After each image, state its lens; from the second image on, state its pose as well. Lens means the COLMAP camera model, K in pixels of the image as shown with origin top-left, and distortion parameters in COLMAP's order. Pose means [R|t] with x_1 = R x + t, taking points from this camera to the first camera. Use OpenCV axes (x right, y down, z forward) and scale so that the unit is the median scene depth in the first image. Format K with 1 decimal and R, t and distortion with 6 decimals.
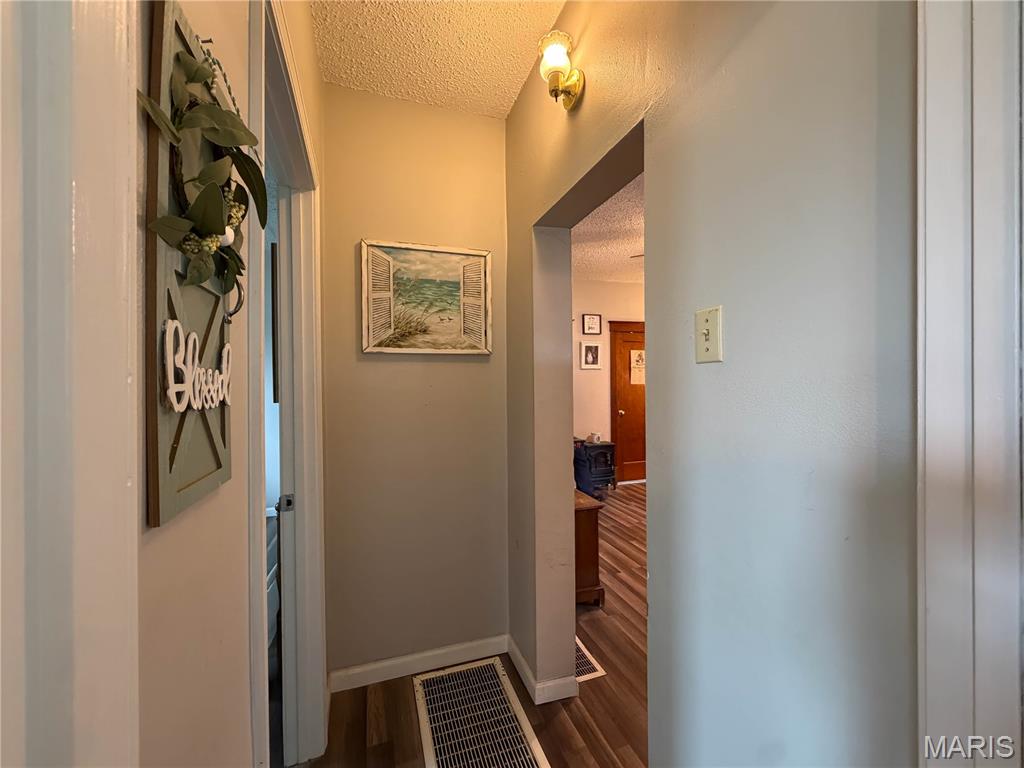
lens RADIAL K [[413.9, 0, 506.2], [0, 413.9, 384.1], [0, 0, 1]] dist [-0.000080, 0.000027]
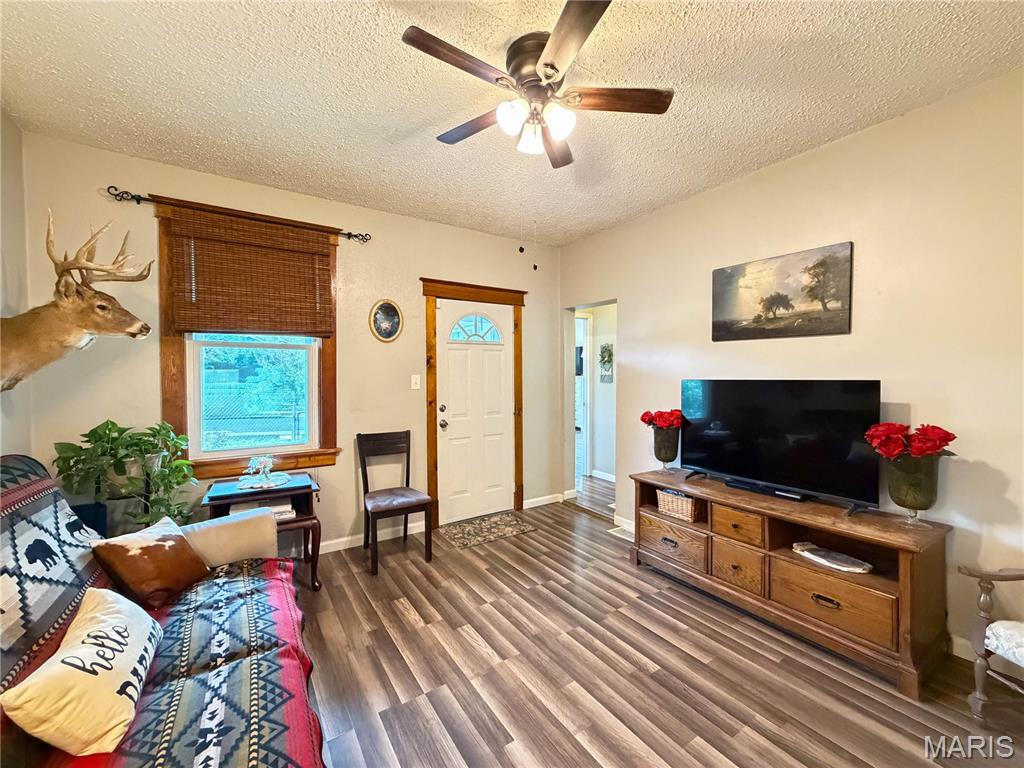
lens RADIAL K [[416.2, 0, 512.0], [0, 416.2, 384.0], [0, 0, 1]] dist [0.001582, -0.000007]
pose [[-0.963533, 0.019833, -0.266852, 0.620576], [0.012018, 0.999451, 0.030890, -0.002146], [0.267318, 0.026557, -0.963242, 1.464763]]
